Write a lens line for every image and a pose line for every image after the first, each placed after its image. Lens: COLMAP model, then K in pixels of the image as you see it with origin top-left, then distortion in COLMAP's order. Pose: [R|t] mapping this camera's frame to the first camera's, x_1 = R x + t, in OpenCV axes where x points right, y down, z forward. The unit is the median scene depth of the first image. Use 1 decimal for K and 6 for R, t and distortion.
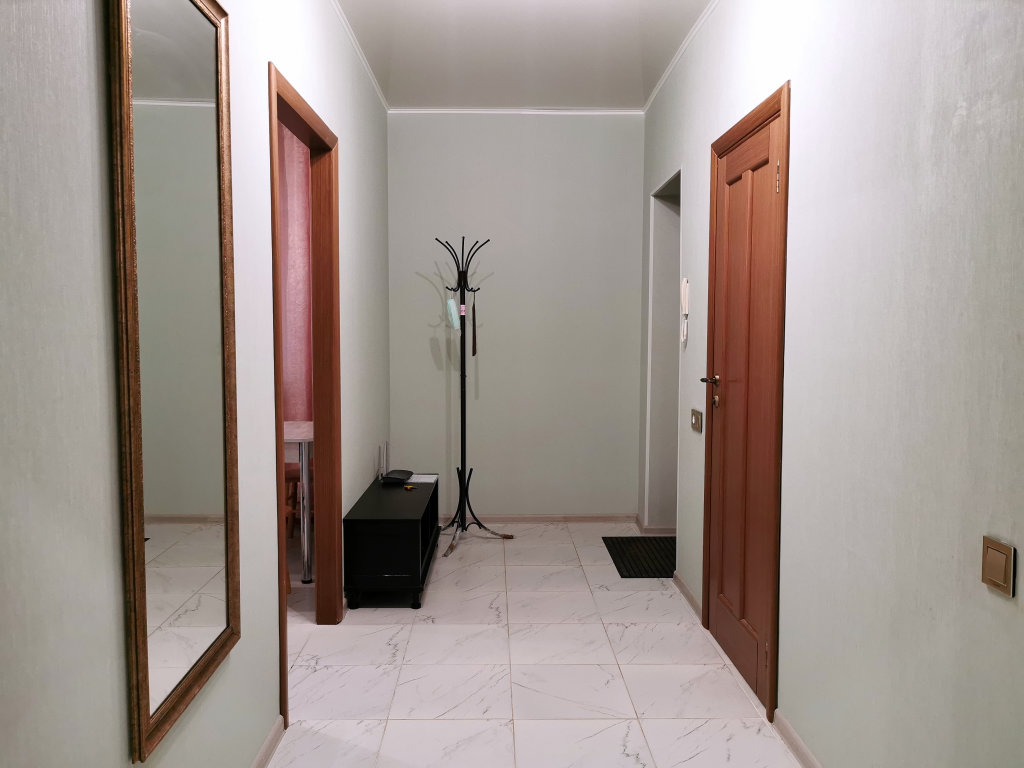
lens RADIAL K [[793.4, 0, 512.0], [0, 793.4, 384.0], [0, 0, 1]] dist [0.045661, -0.066996]
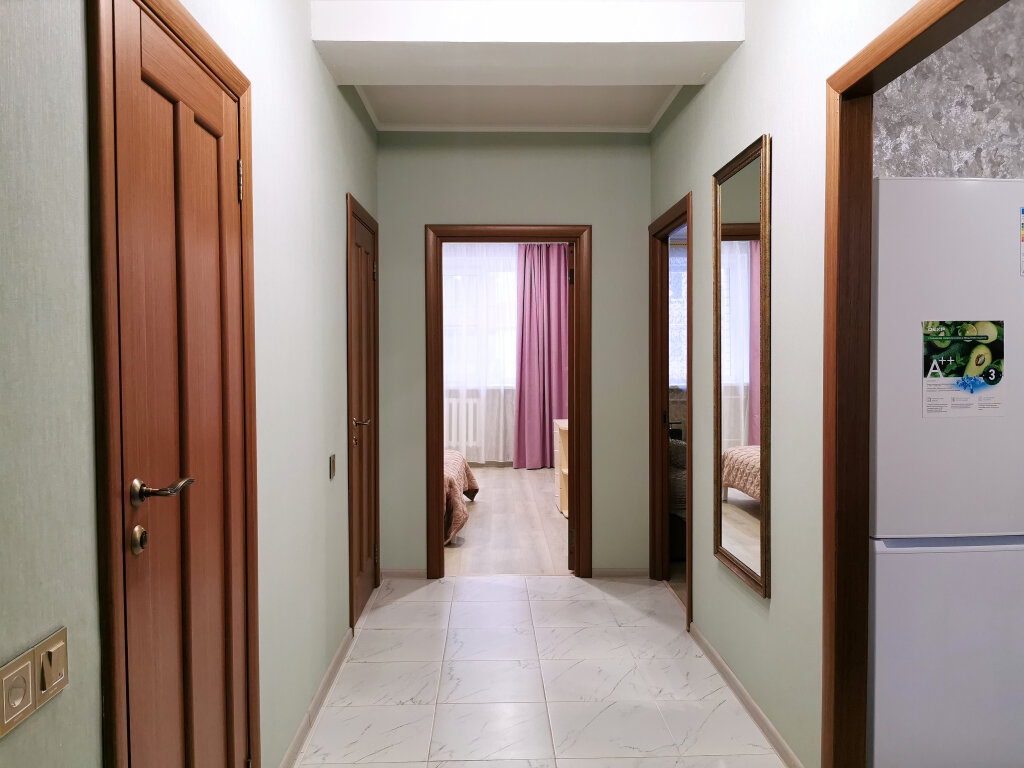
lens RADIAL K [[793.4, 0, 512.0], [0, 793.4, 384.0], [0, 0, 1]] dist [0.045661, -0.066996]
pose [[-0.999993, 0.000240, -0.003721, 0.055473], [-0.000184, 0.993533, 0.113539, -0.126662], [0.003725, 0.113539, -0.993527, 1.580673]]
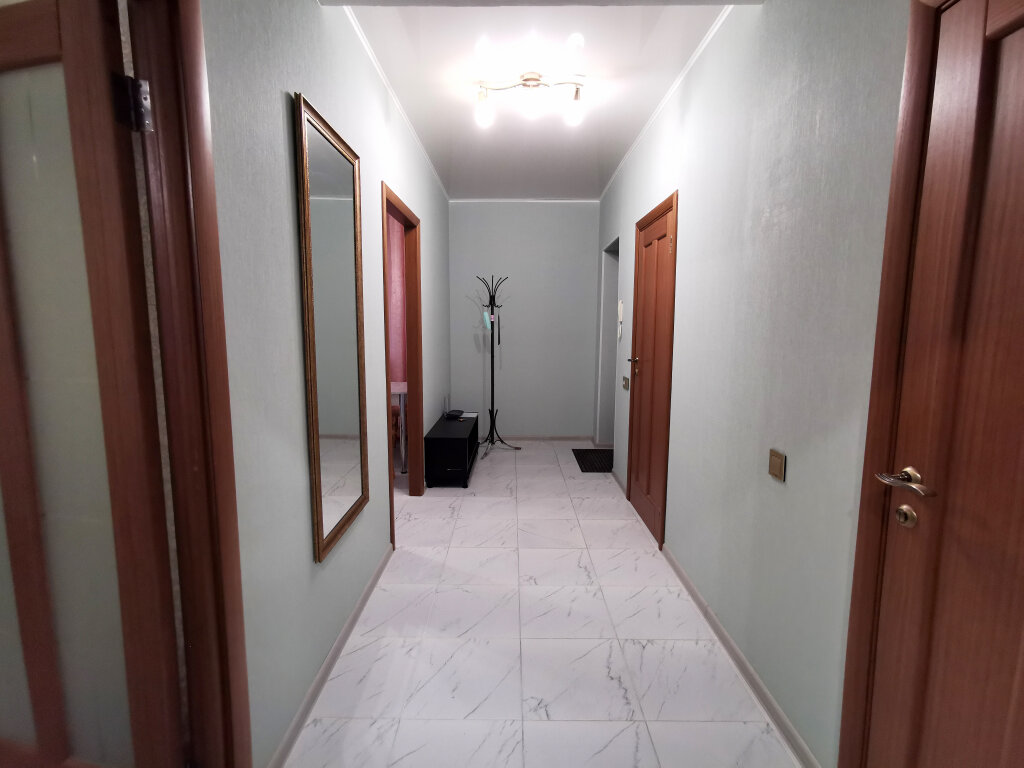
lens RADIAL K [[474.3, 0, 508.5], [0, 474.3, 380.4], [0, 0, 1]] dist [-0.011184, 0.014993]
pose [[0.999460, 0.005023, -0.032470, 0.011211], [-0.003509, 0.998912, 0.046508, -0.008600], [0.032668, -0.046369, 0.998390, -0.050727]]
